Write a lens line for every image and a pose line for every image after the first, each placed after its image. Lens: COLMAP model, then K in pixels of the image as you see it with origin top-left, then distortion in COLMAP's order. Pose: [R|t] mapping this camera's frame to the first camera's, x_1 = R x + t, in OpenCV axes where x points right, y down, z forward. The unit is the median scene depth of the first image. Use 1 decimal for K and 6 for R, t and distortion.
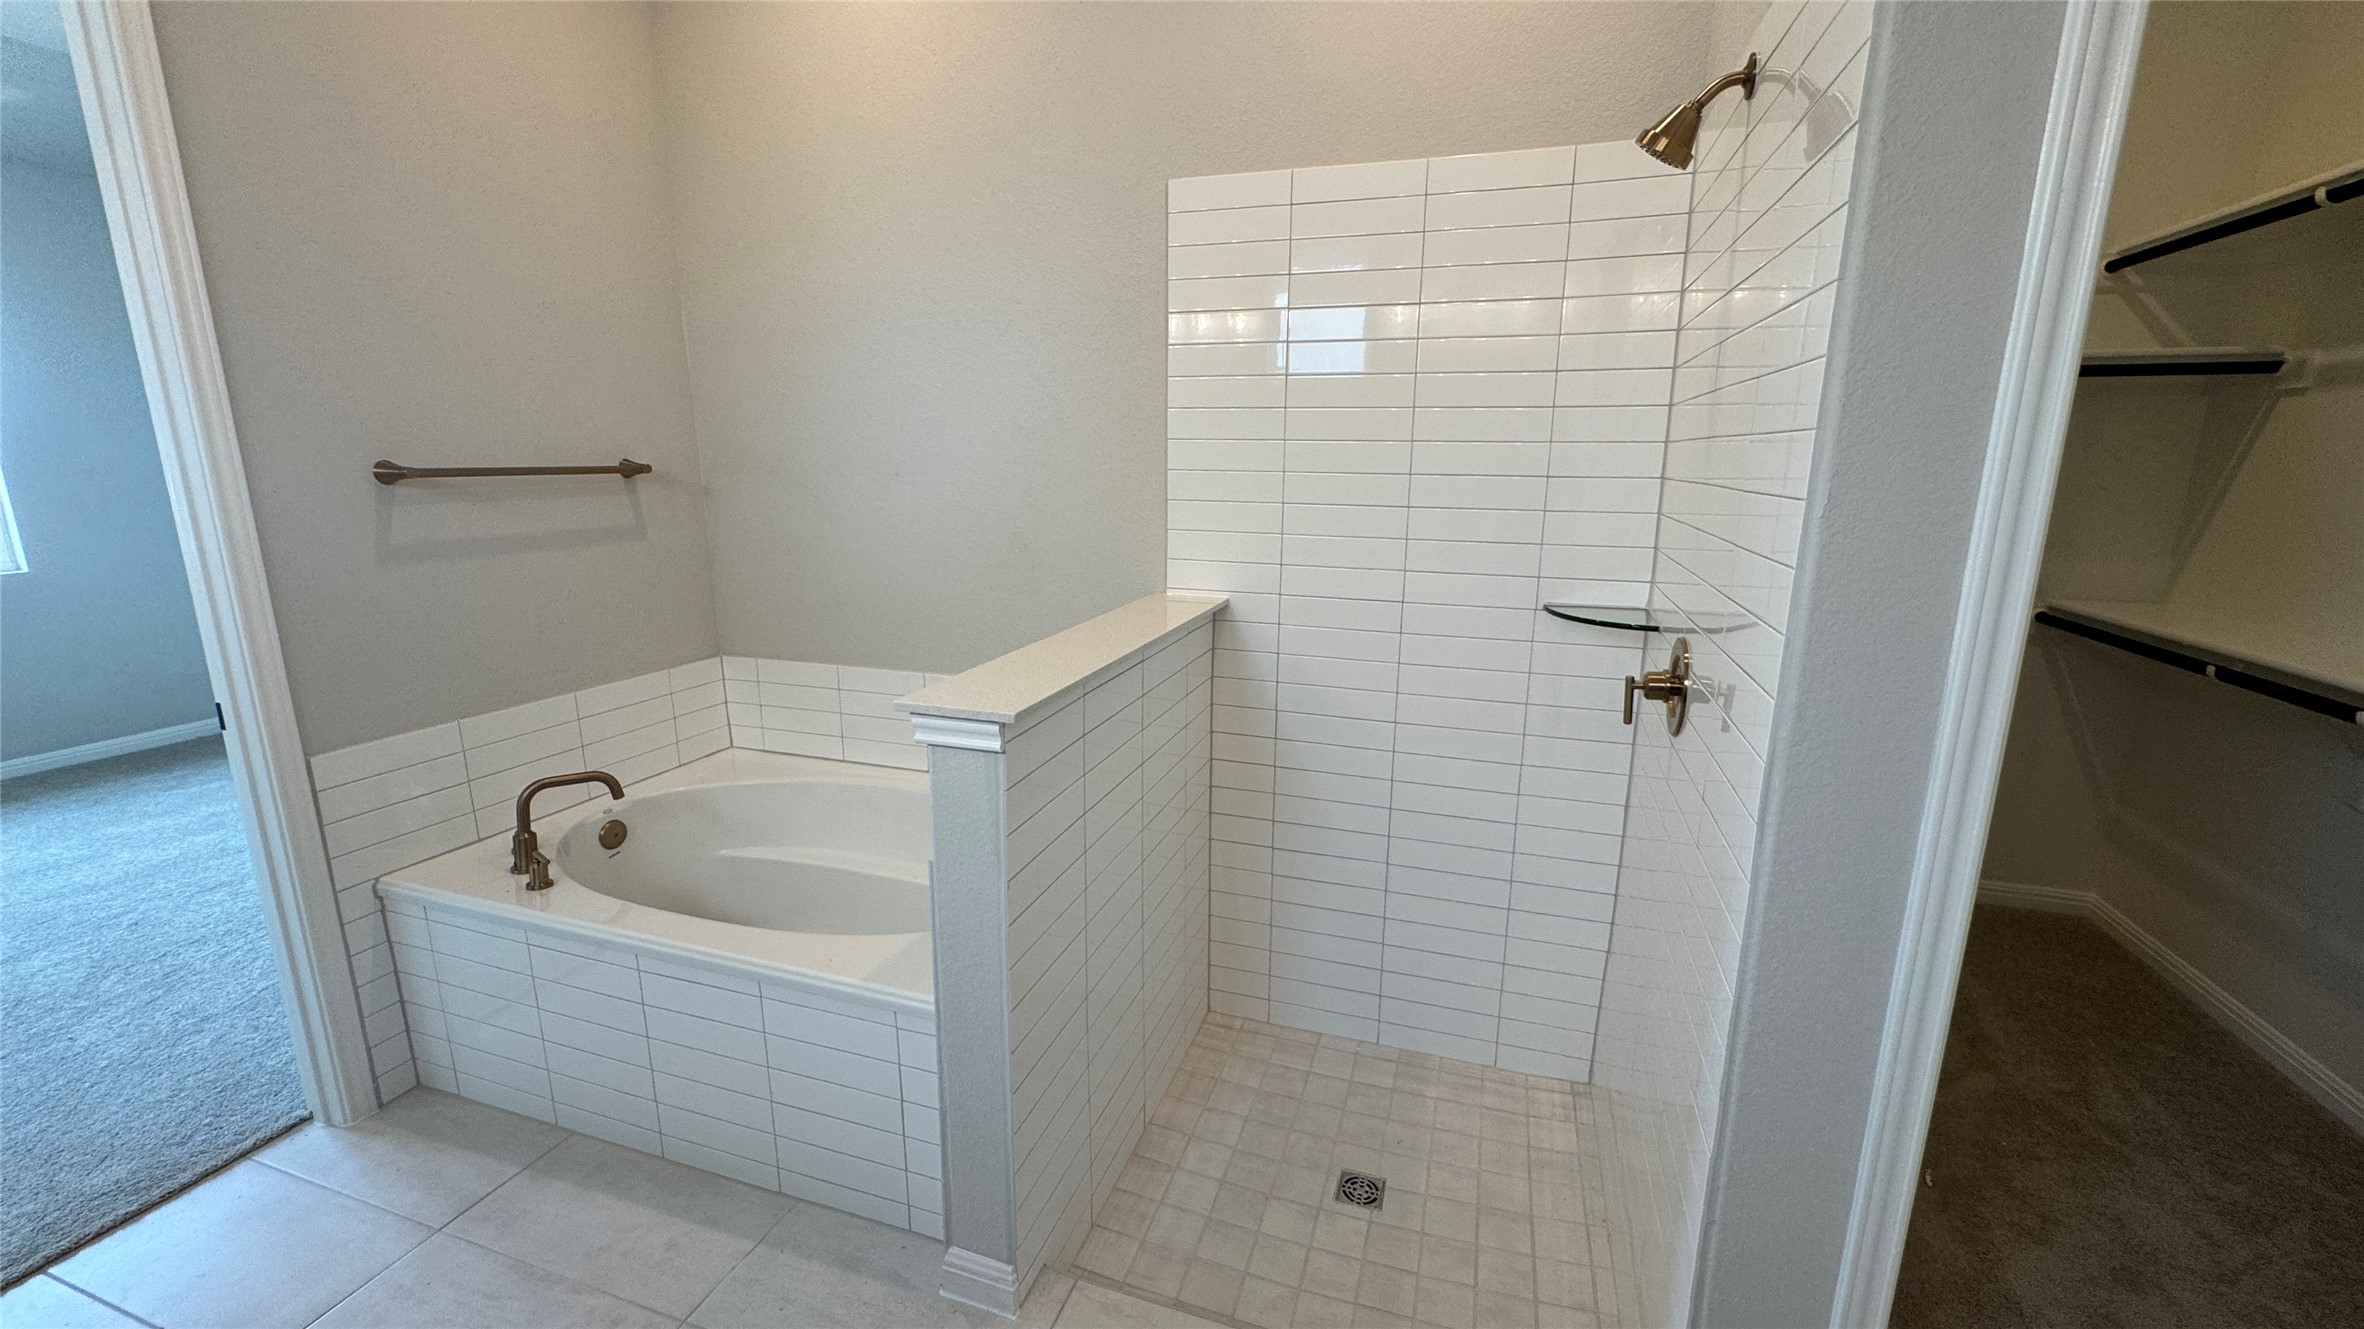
lens RADIAL K [[937.3, 0, 1186.9], [0, 937.3, 661.1], [0, 0, 1]] dist [-0.001343, -0.000322]
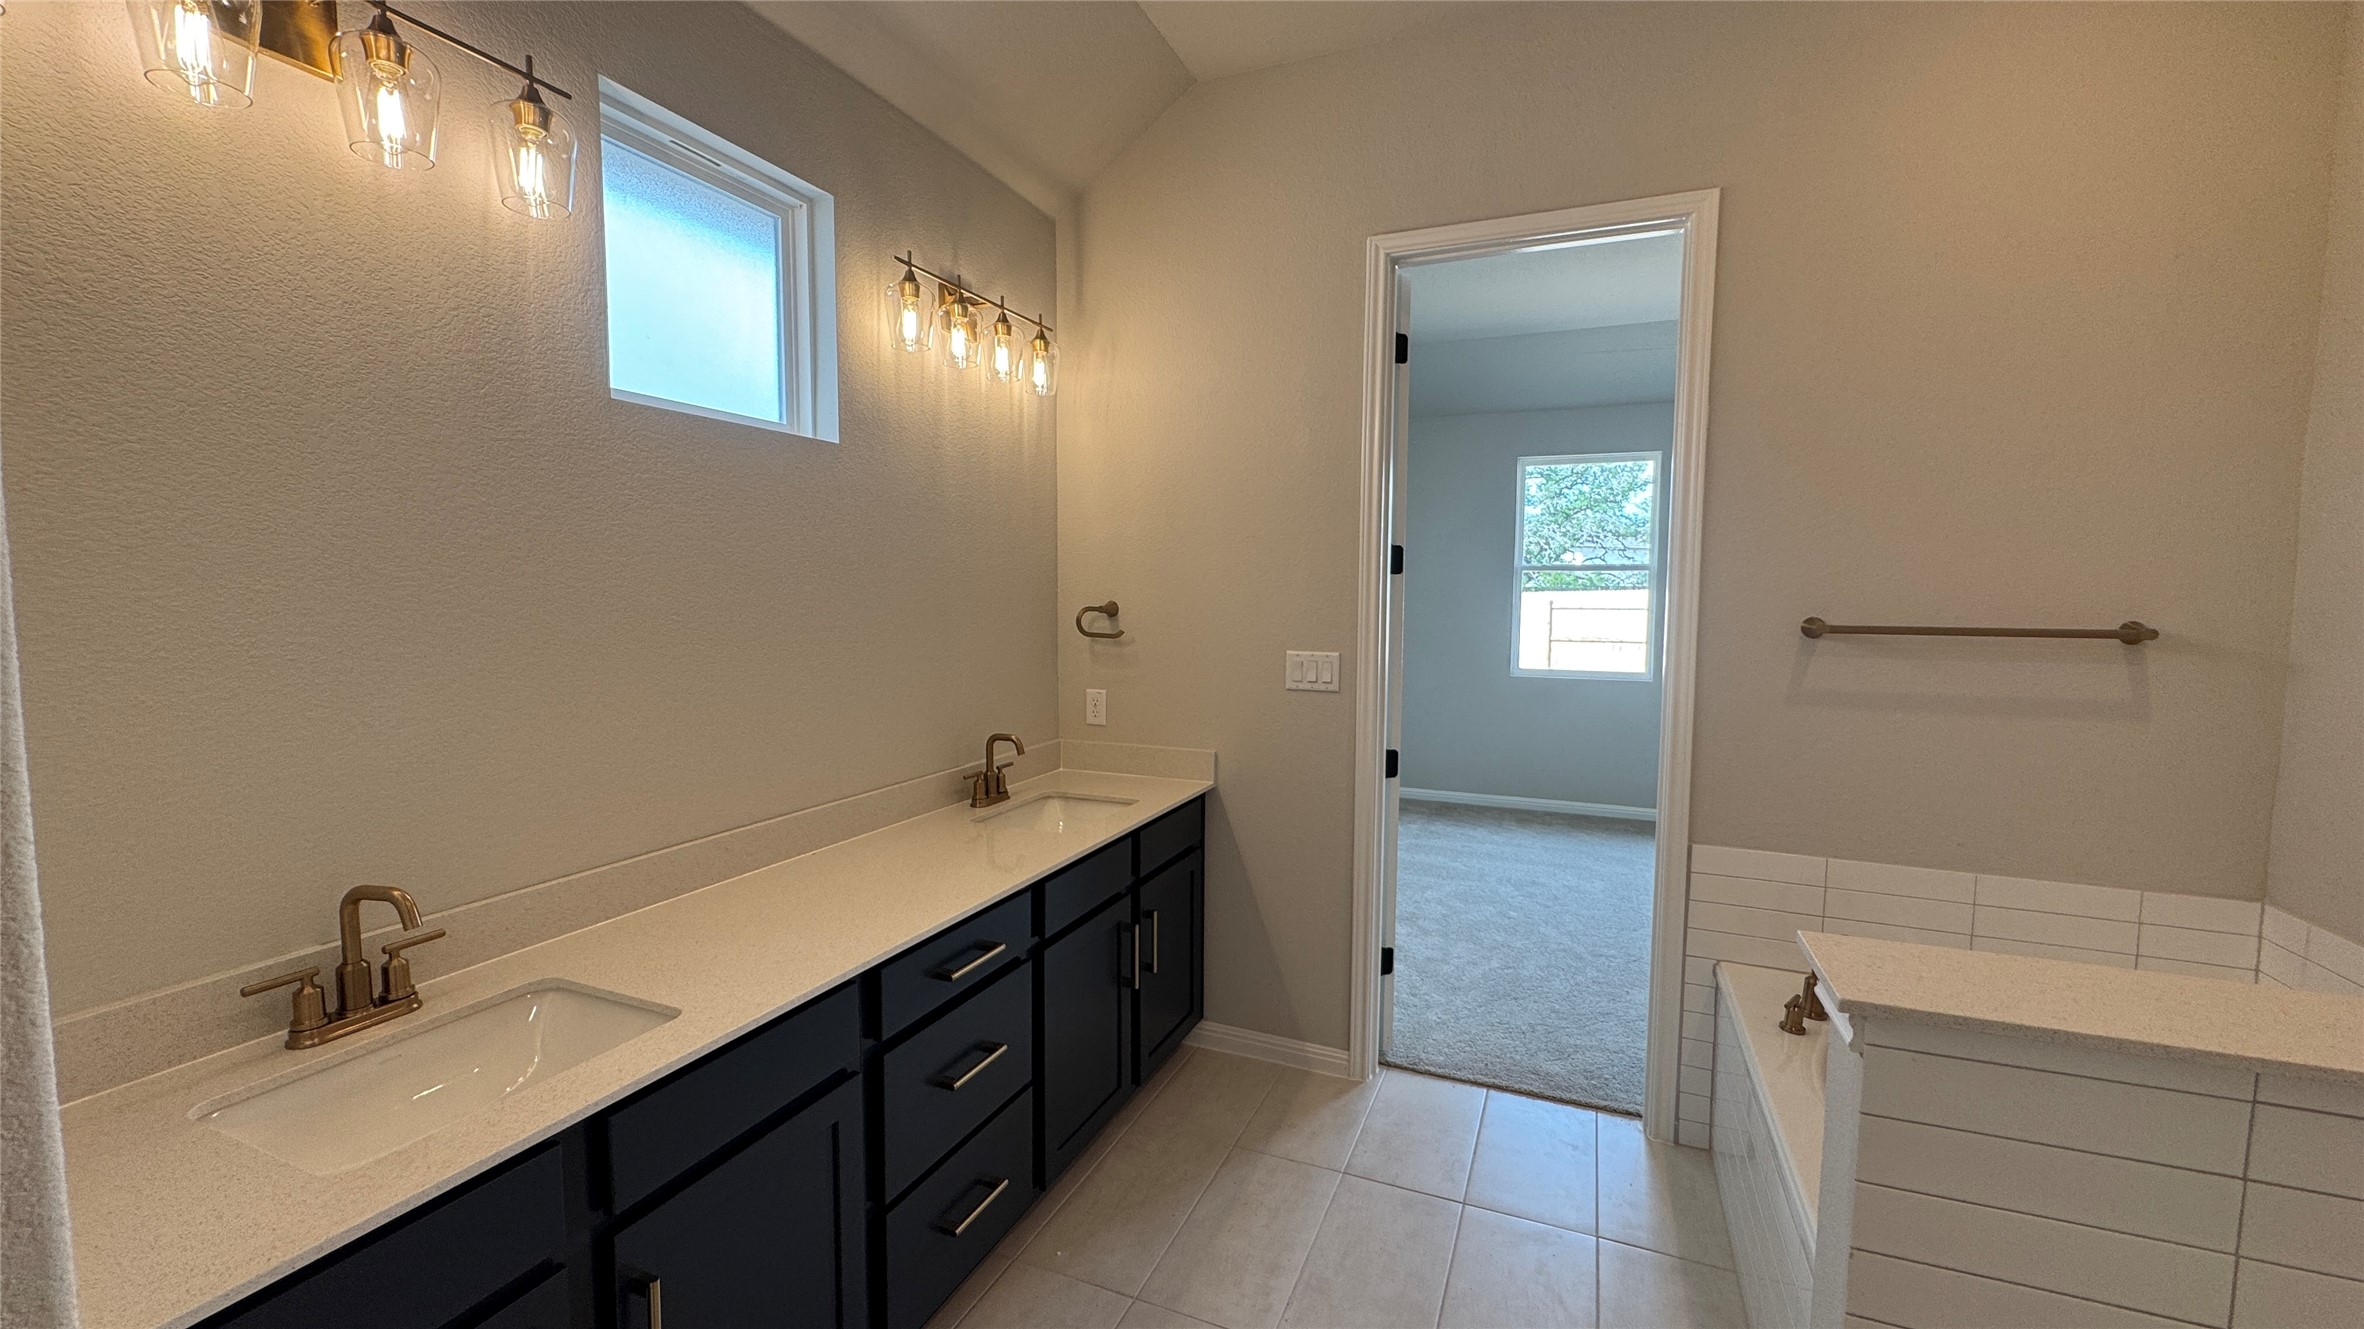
lens RADIAL K [[937.3, 0, 1185.6], [0, 937.3, 662.5], [0, 0, 1]] dist [-0.001343, -0.000322]
pose [[-0.078431, 0.078132, -0.993853, 0.333510], [-0.219391, 0.971131, 0.093659, -0.096559], [0.972479, 0.225388, -0.059026, 0.323890]]
